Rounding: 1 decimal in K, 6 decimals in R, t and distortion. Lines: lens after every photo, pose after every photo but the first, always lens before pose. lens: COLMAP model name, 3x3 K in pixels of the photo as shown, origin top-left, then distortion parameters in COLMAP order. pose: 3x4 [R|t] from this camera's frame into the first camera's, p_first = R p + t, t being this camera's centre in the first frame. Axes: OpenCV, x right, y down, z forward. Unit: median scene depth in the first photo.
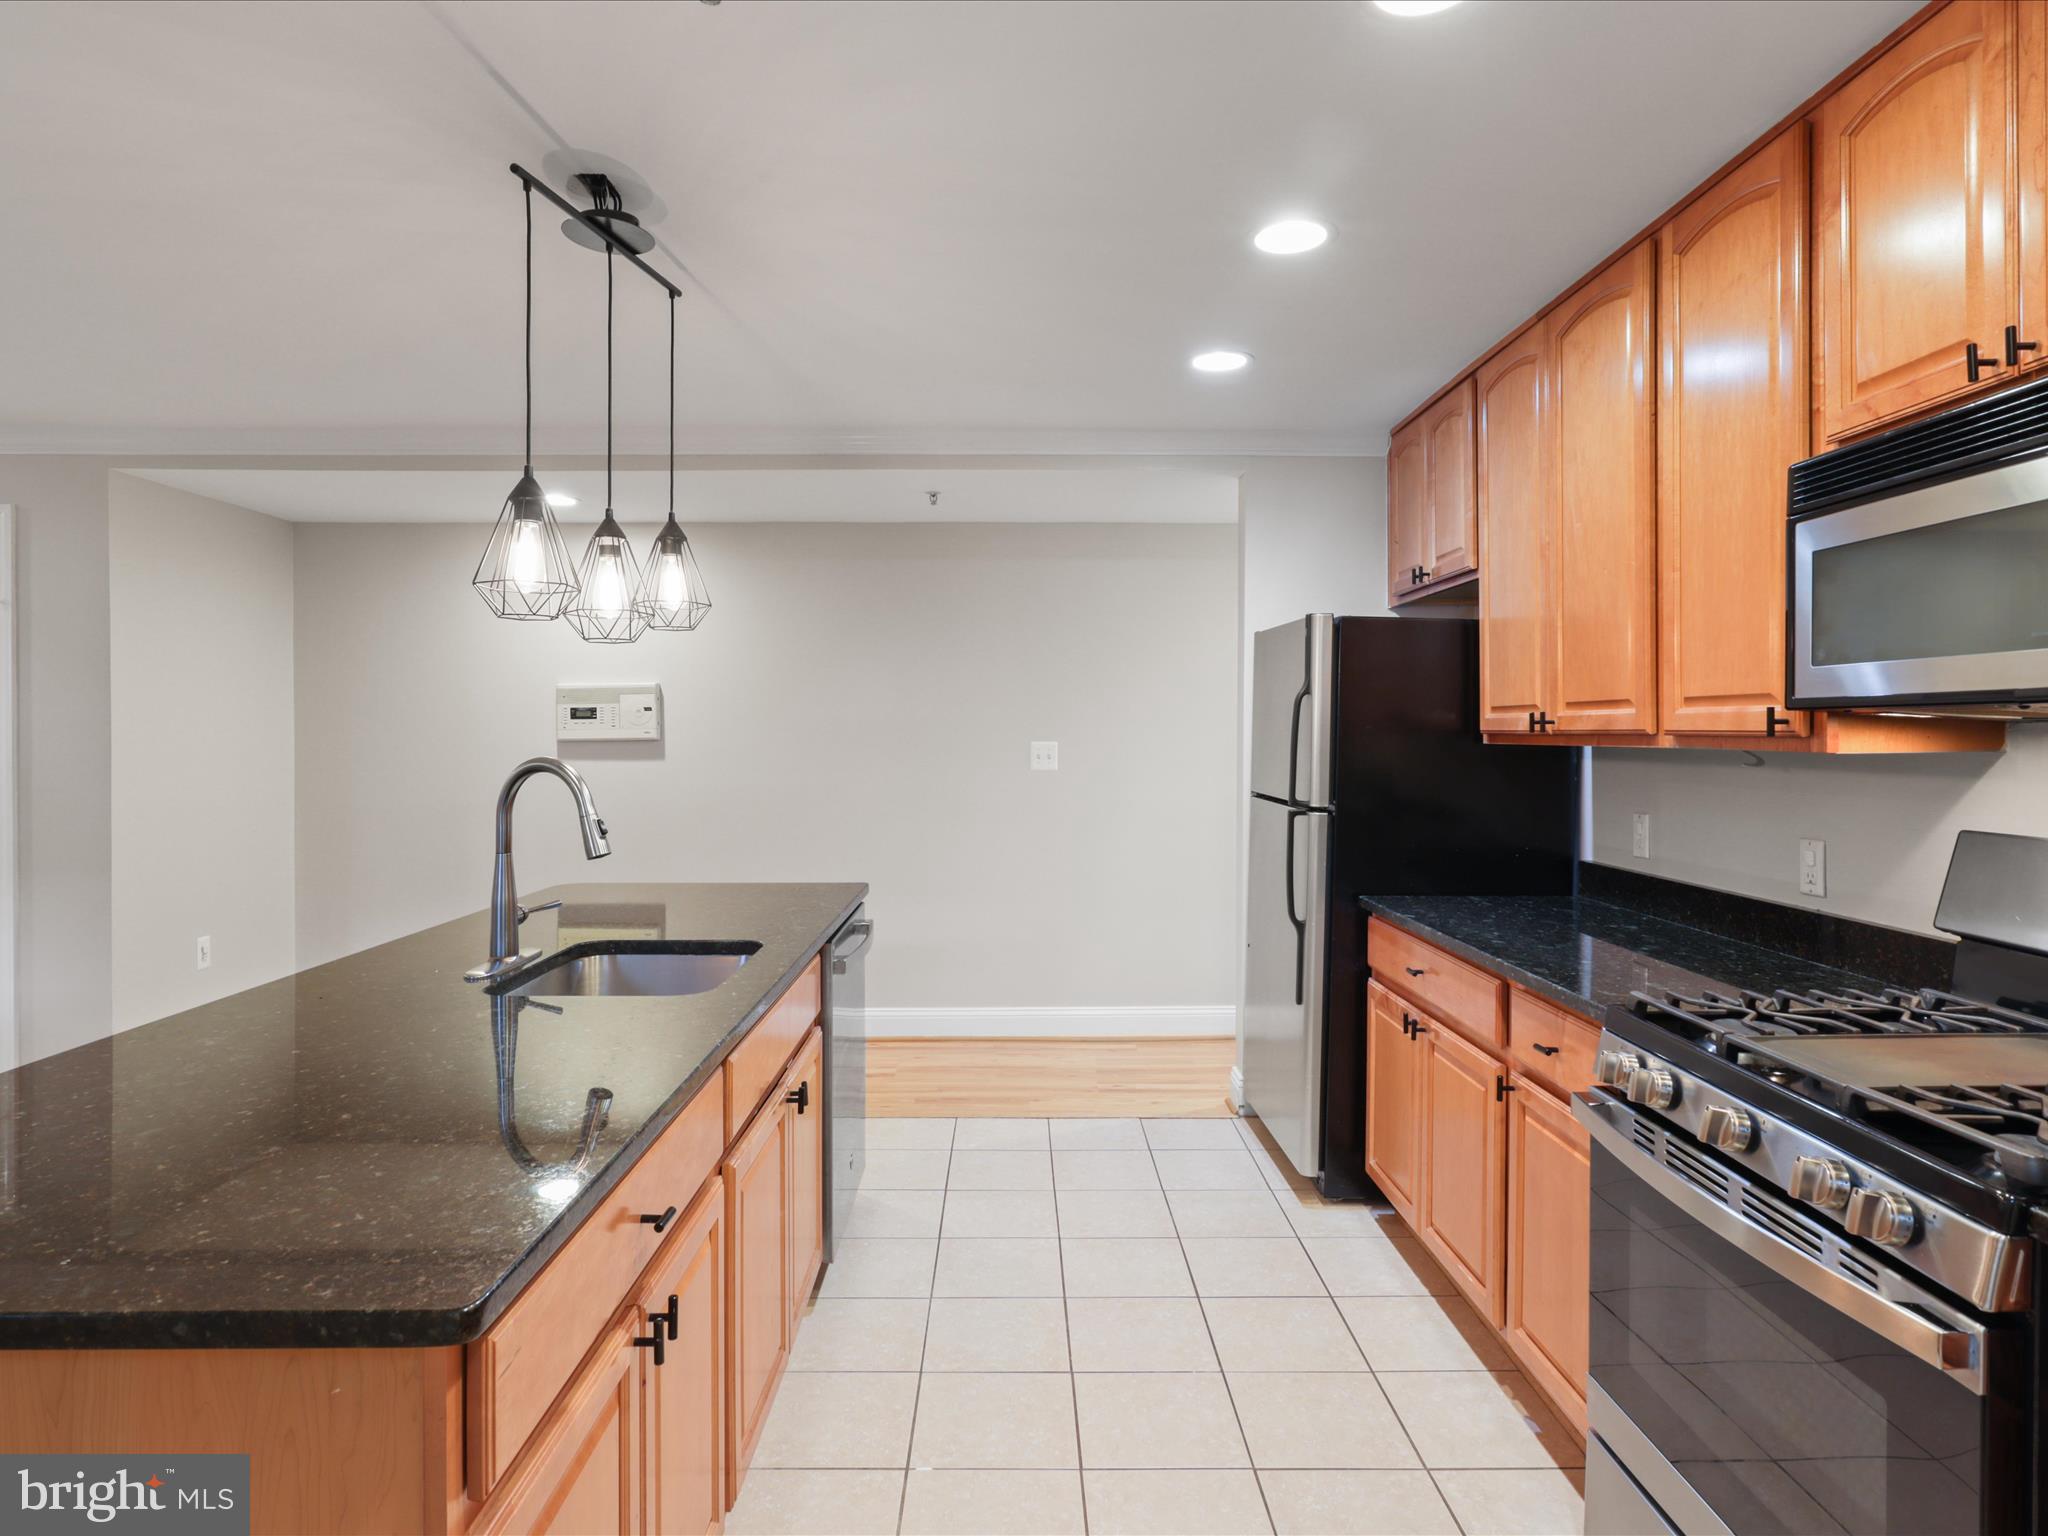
lens RADIAL K [[1159.7, 0, 1021.8], [0, 1159.7, 737.0], [0, 0, 1]] dist [-0.028906, 0.017791]
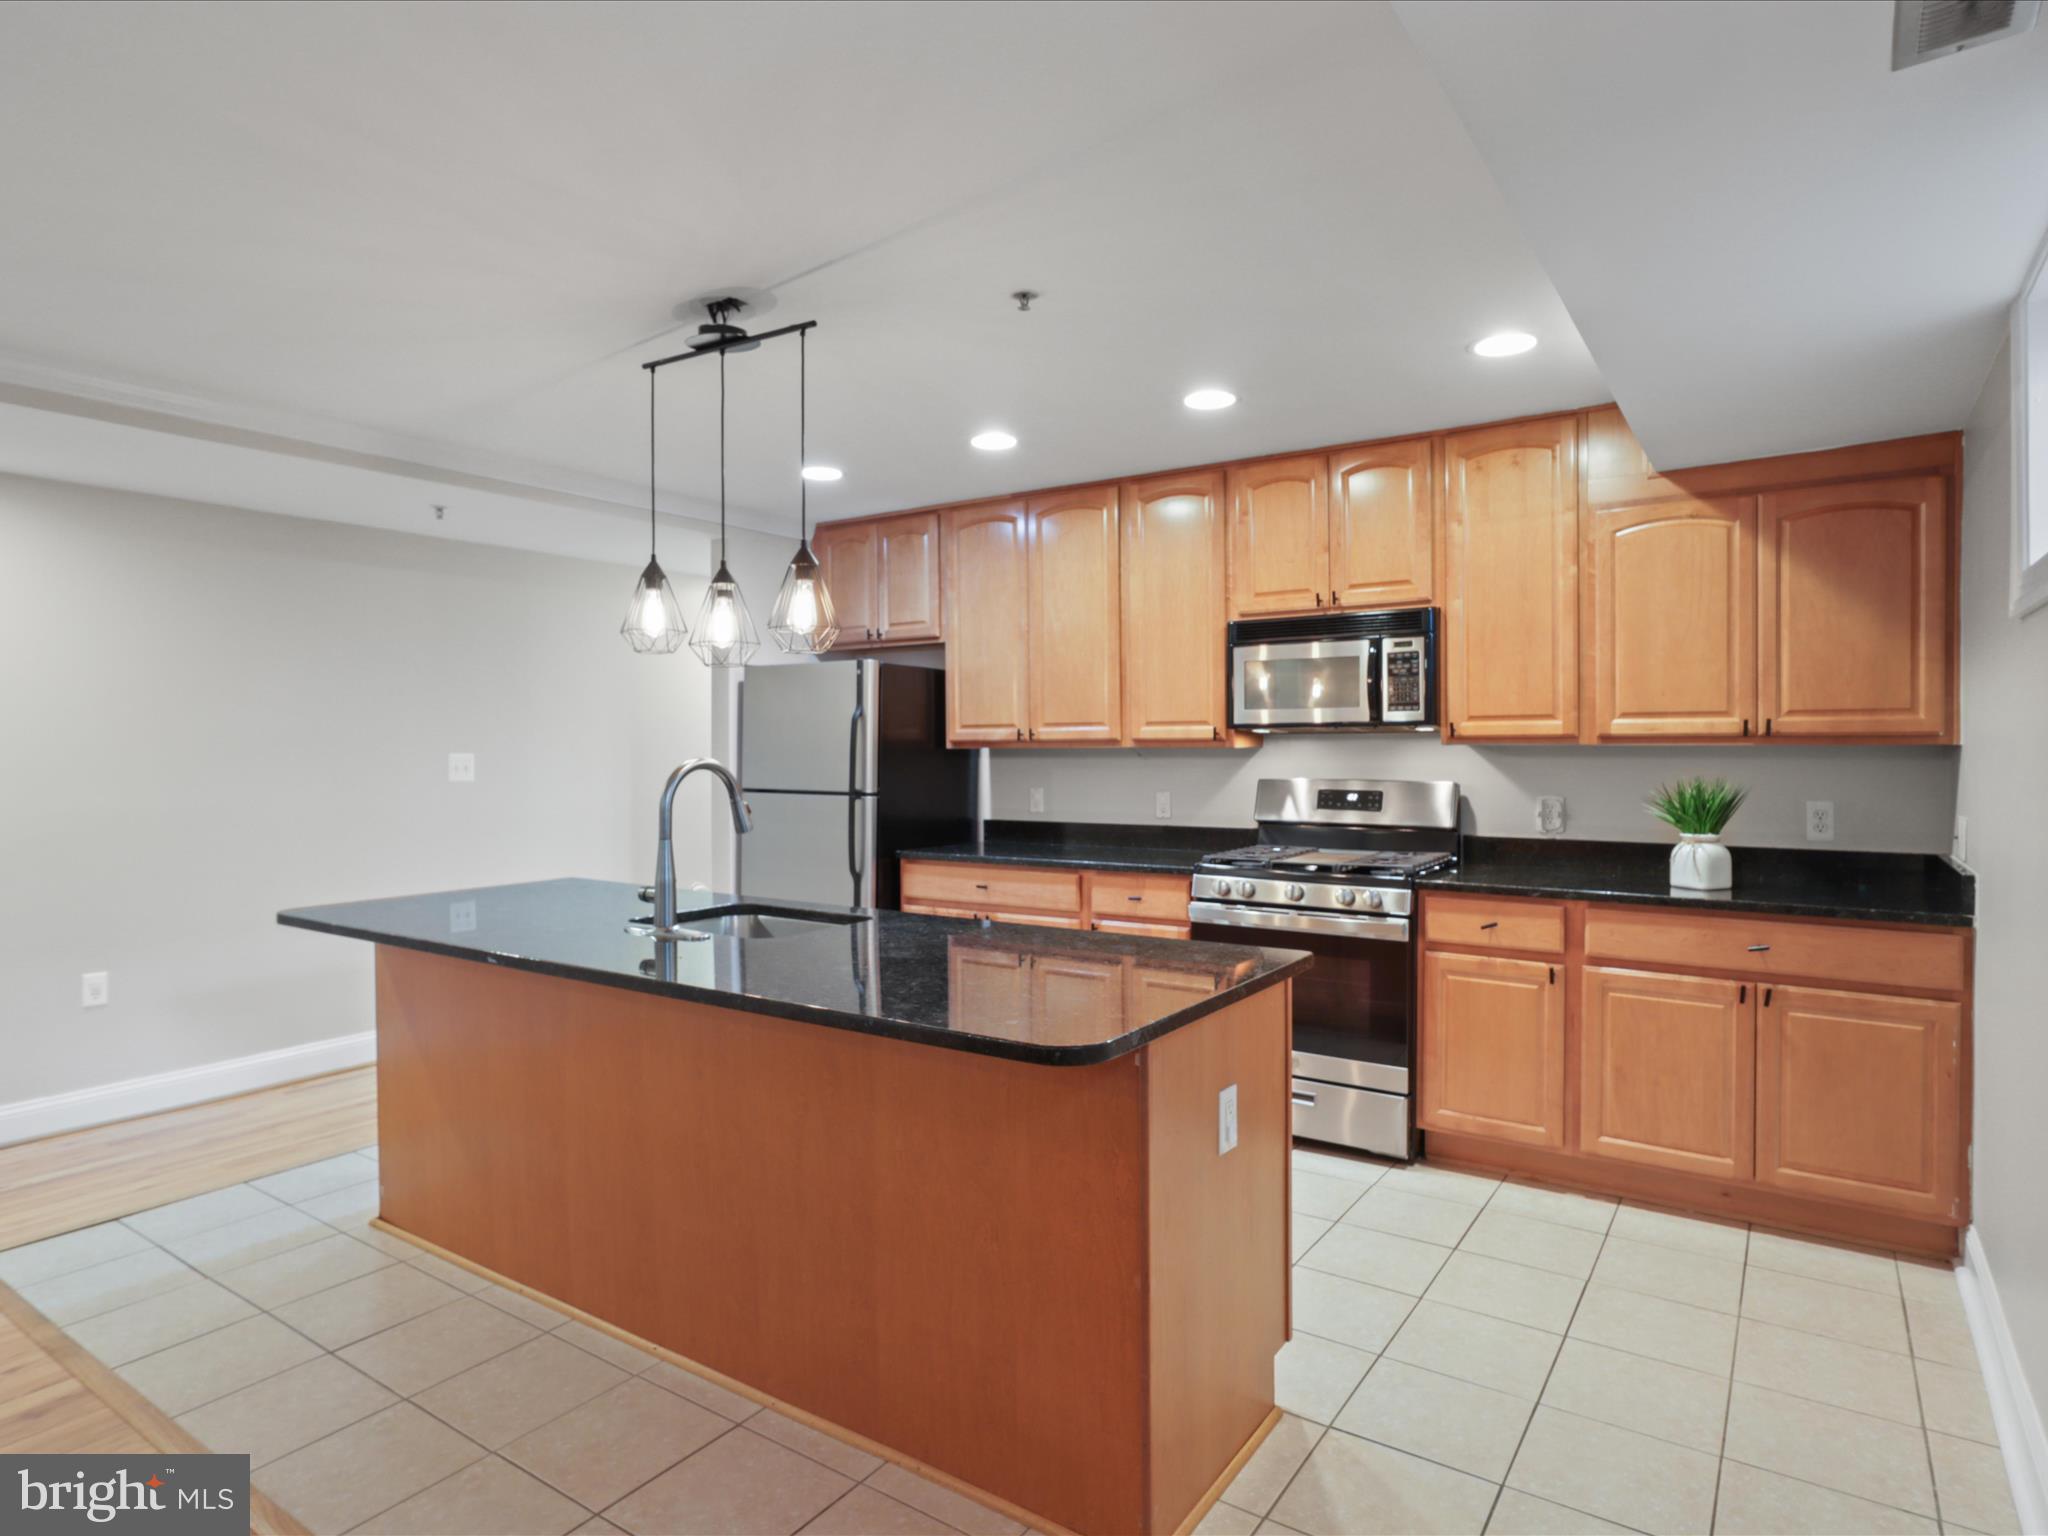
lens RADIAL K [[1149.6, 0, 1023.9], [0, 1149.6, 744.1], [0, 0, 1]] dist [-0.008568, 0.001160]
pose [[0.571016, -0.003249, 0.820932, -0.834583], [0.010160, 0.999944, -0.003110, 0.006290], [-0.820876, 0.010117, 0.571017, 0.014440]]
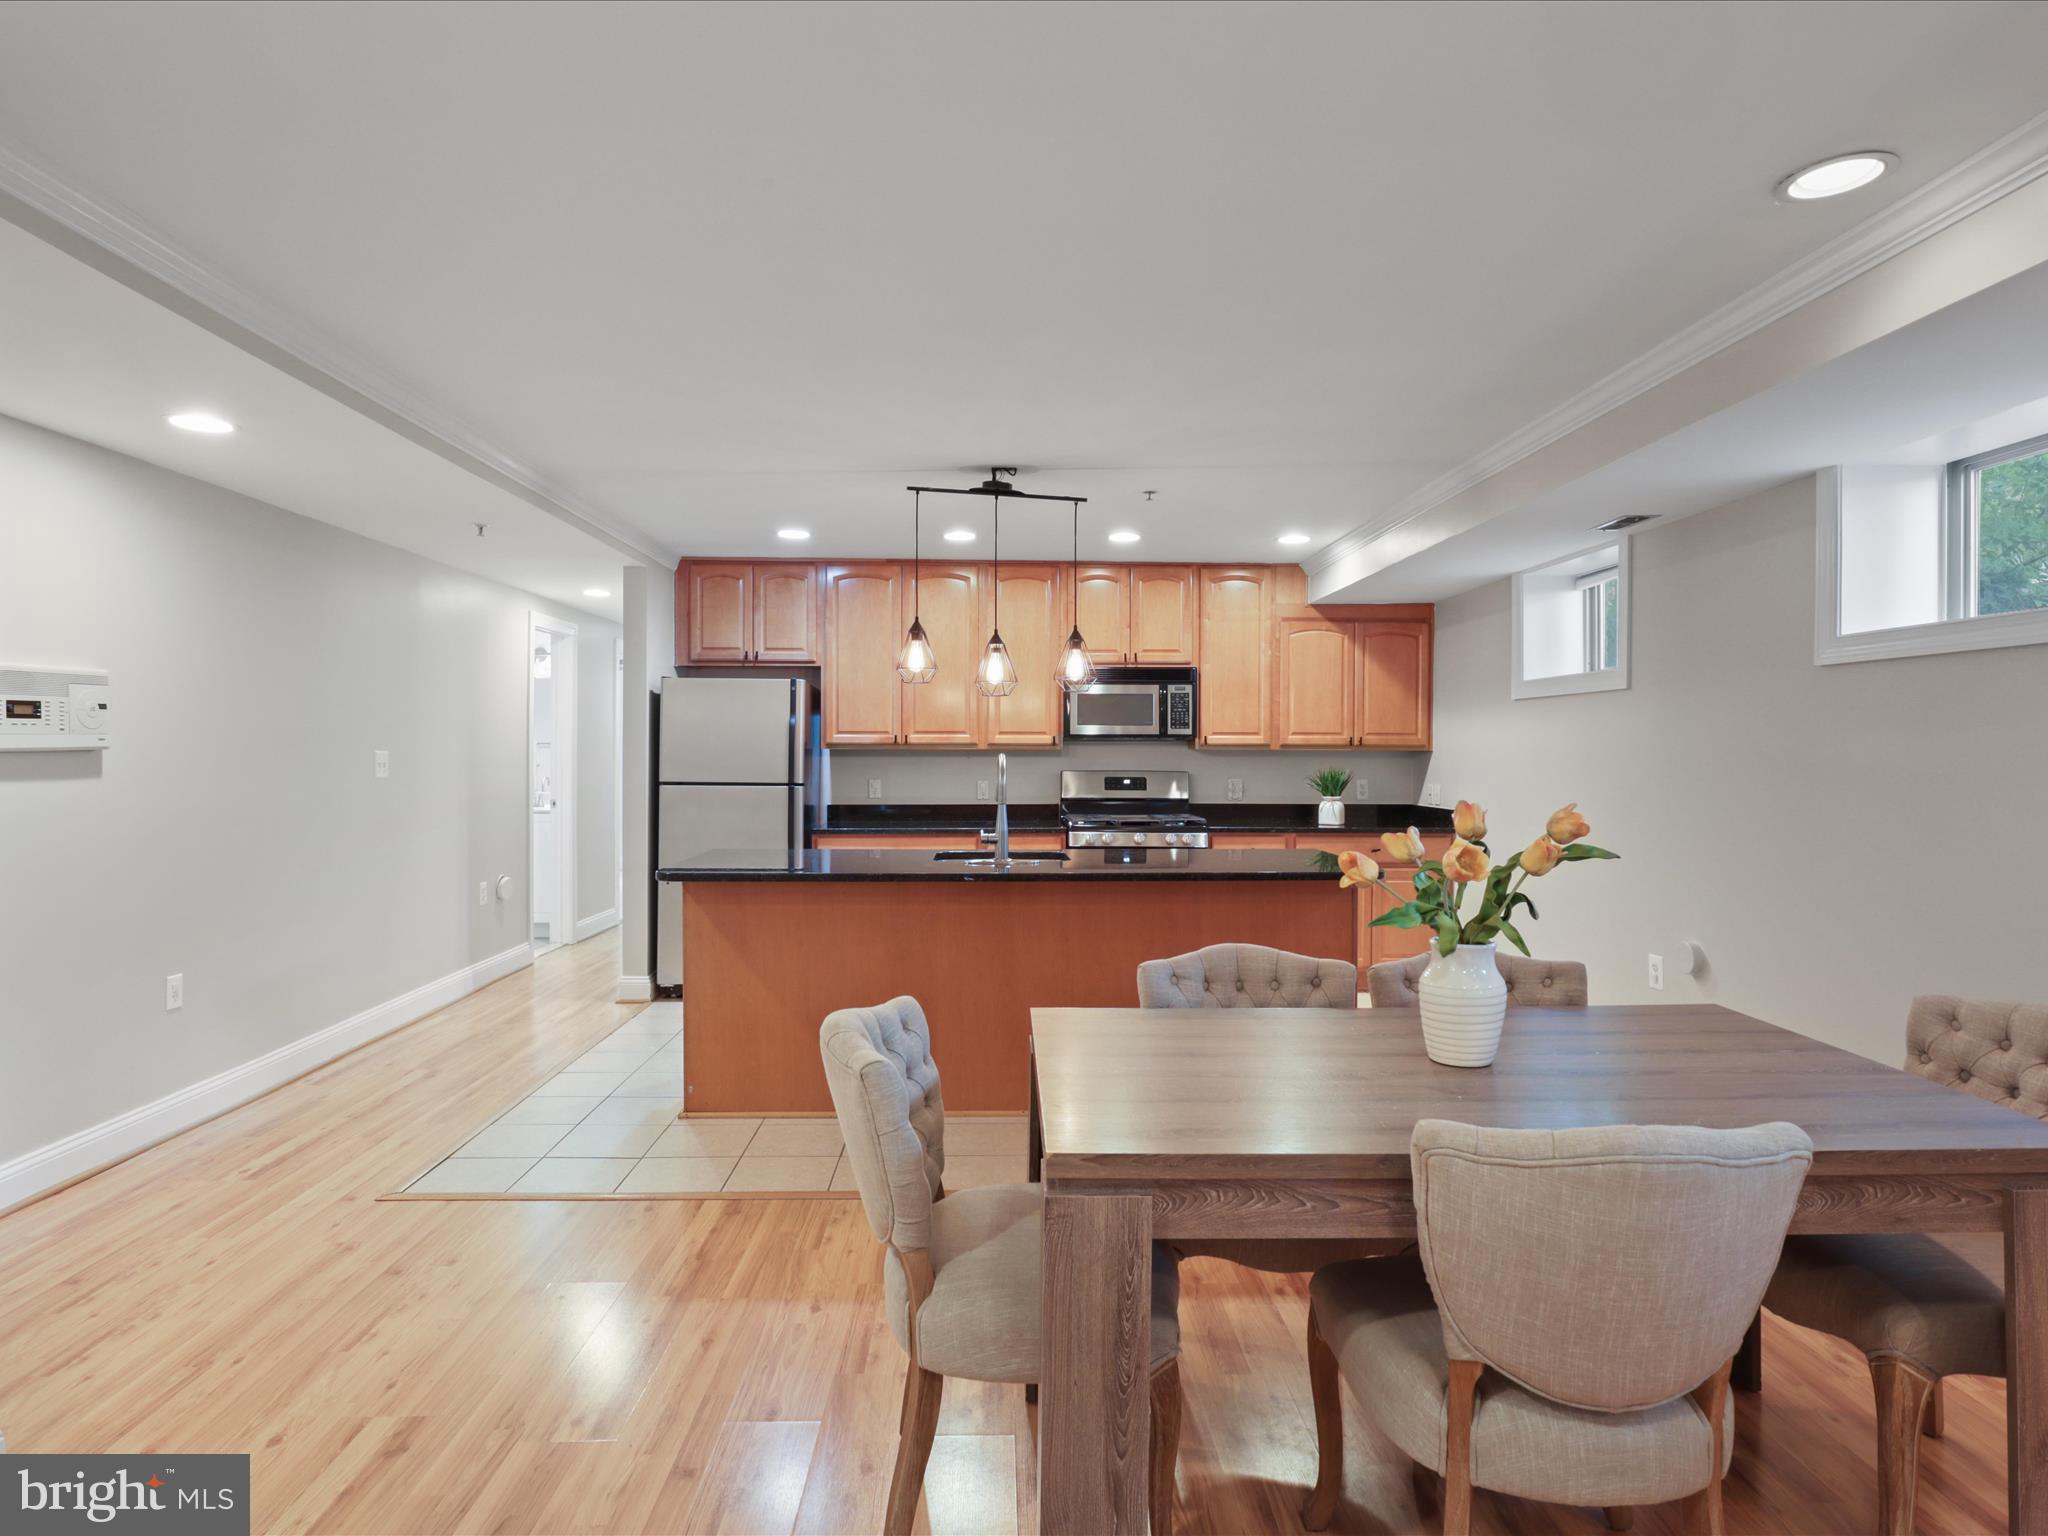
lens RADIAL K [[1149.6, 0, 1023.9], [0, 1149.6, 744.1], [0, 0, 1]] dist [-0.008568, 0.001160]
pose [[-0.025282, 0.002598, 0.999677, -1.626043], [0.002167, 0.999994, -0.002544, 0.003408], [-0.999678, 0.002102, -0.025287, 0.698854]]
